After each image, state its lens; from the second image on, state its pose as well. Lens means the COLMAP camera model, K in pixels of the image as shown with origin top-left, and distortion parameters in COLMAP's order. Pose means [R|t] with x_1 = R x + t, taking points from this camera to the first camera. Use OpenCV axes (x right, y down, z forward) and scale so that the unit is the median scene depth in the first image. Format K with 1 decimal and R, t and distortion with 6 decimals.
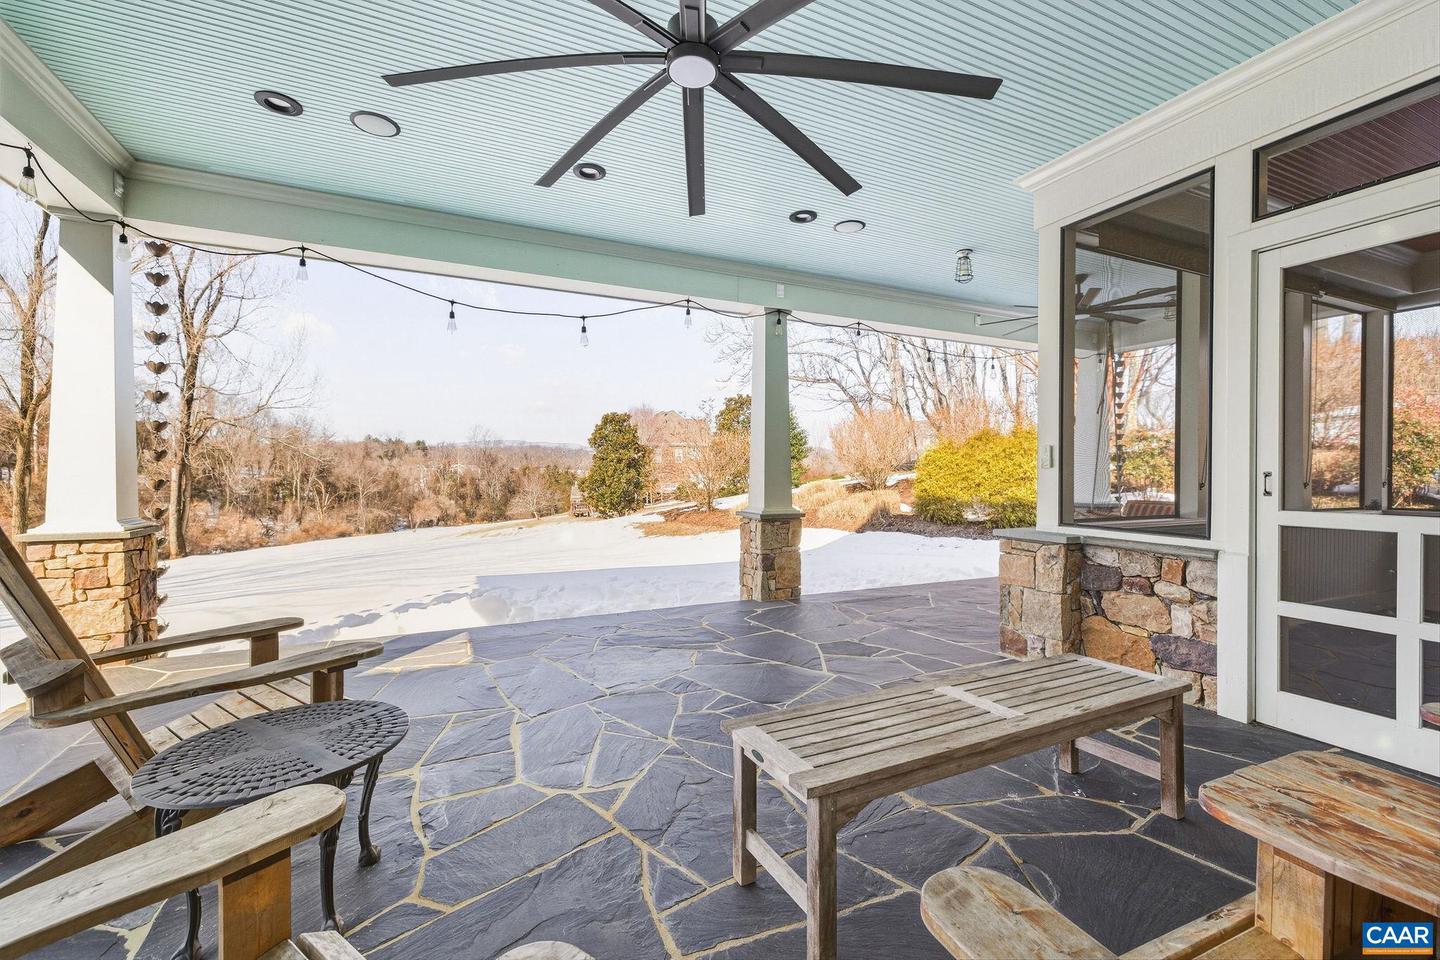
lens RADIAL K [[601.1, 0, 716.6], [0, 601.1, 475.5], [0, 0, 1]] dist [0.000166, -0.000145]
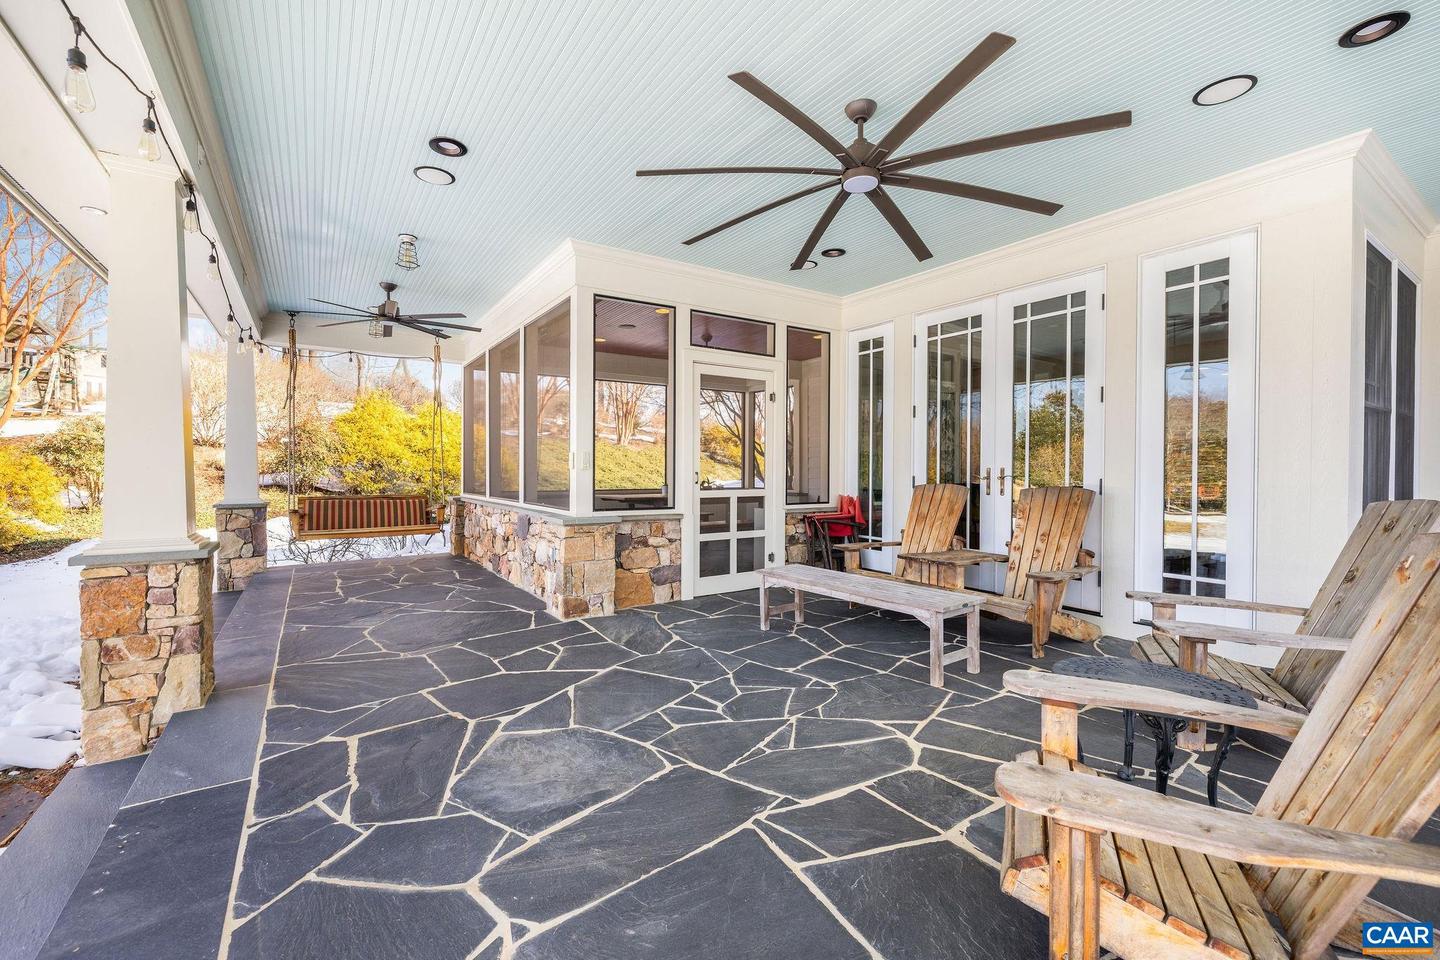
lens RADIAL K [[601.1, 0, 716.6], [0, 601.1, 475.5], [0, 0, 1]] dist [0.000166, -0.000145]
pose [[-0.158443, -0.013863, 0.987271, -0.892505], [-0.002313, 0.999904, 0.013669, -0.018167], [-0.987365, -0.000118, -0.158459, 1.022804]]
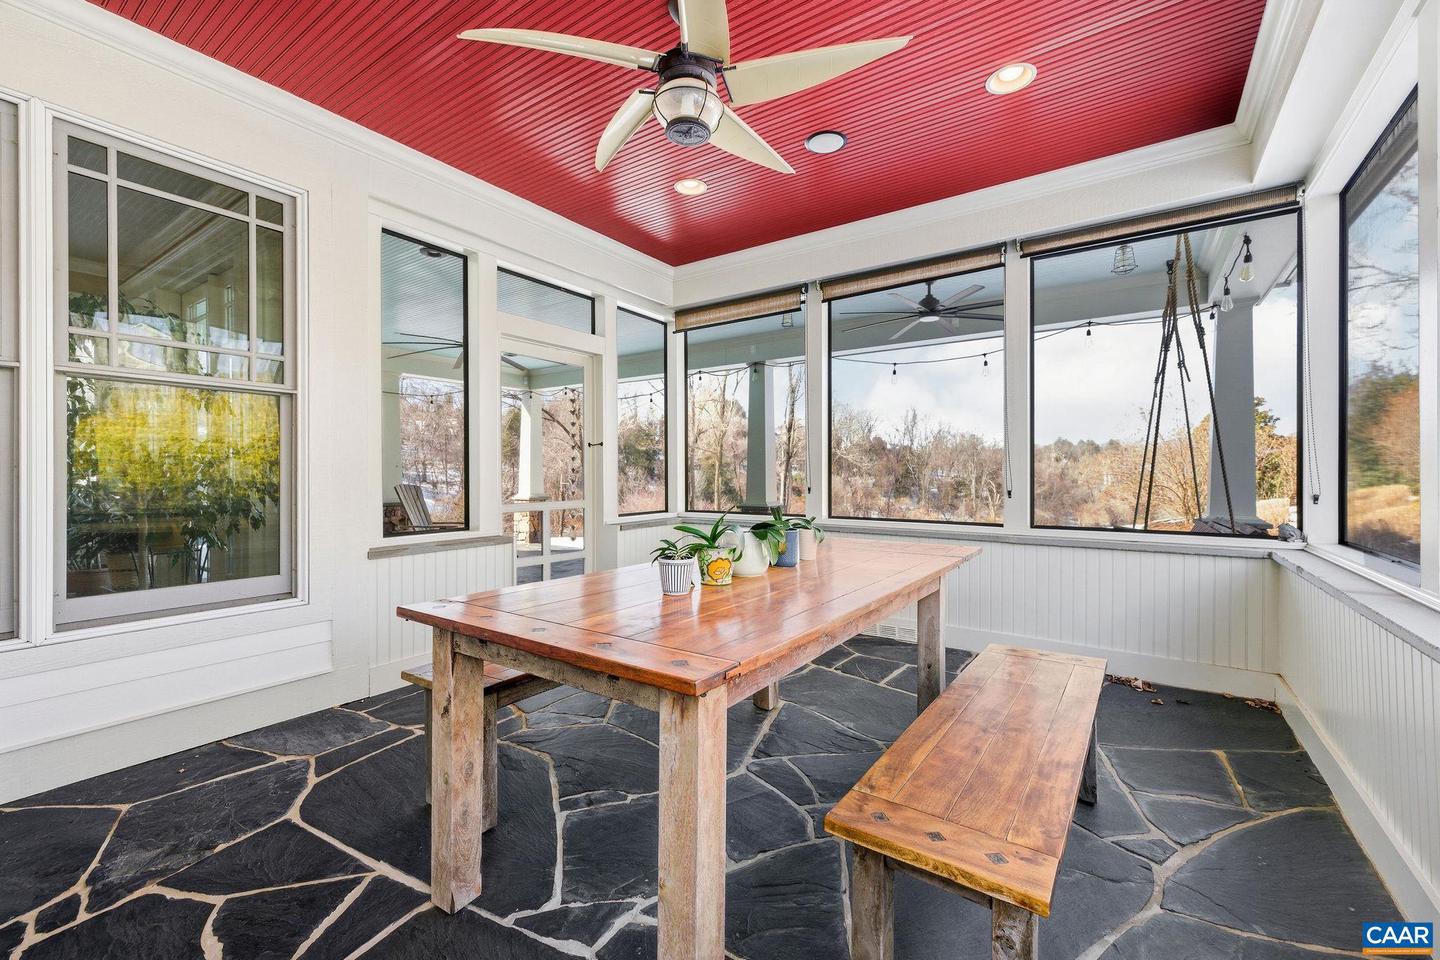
lens RADIAL K [[601.1, 0, 716.6], [0, 601.1, 475.5], [0, 0, 1]] dist [0.000166, -0.000145]
pose [[0.502846, 0.001607, -0.864374, 2.158524], [-0.003982, 0.999992, -0.000458, -0.013903], [0.864367, 0.003672, 0.502849, 0.356368]]
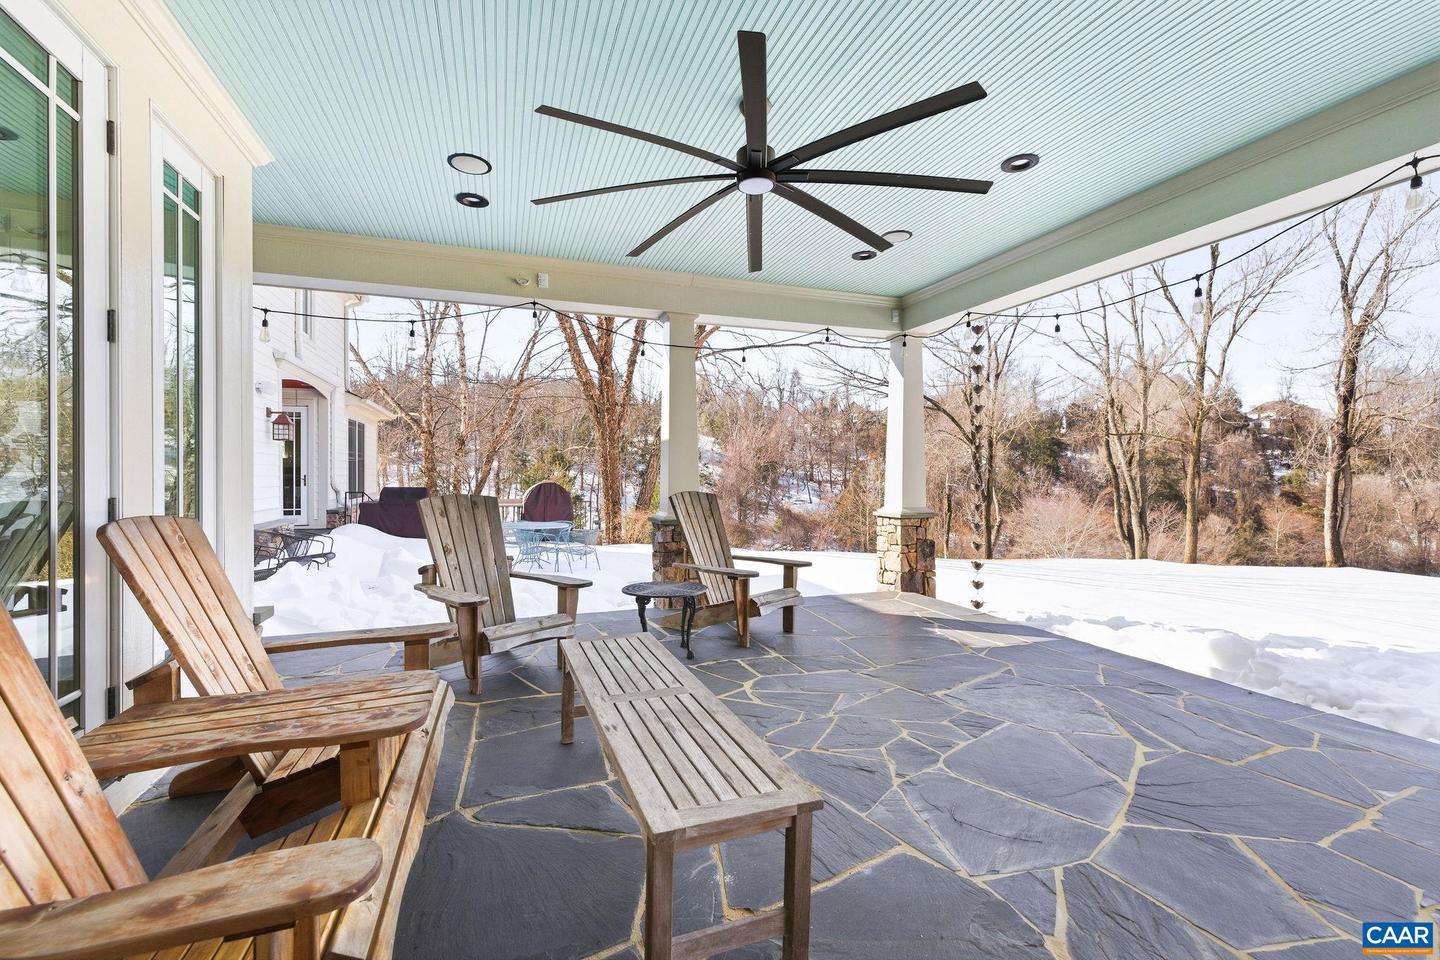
lens RADIAL K [[602.5, 0, 718.6], [0, 602.5, 474.9], [0, 0, 1]] dist [0.015867, -0.000055]
pose [[-0.083924, 0.001880, -0.996470, 0.868099], [-0.005399, 0.999983, 0.002342, -0.023316], [0.996458, 0.005576, -0.083913, 0.681709]]
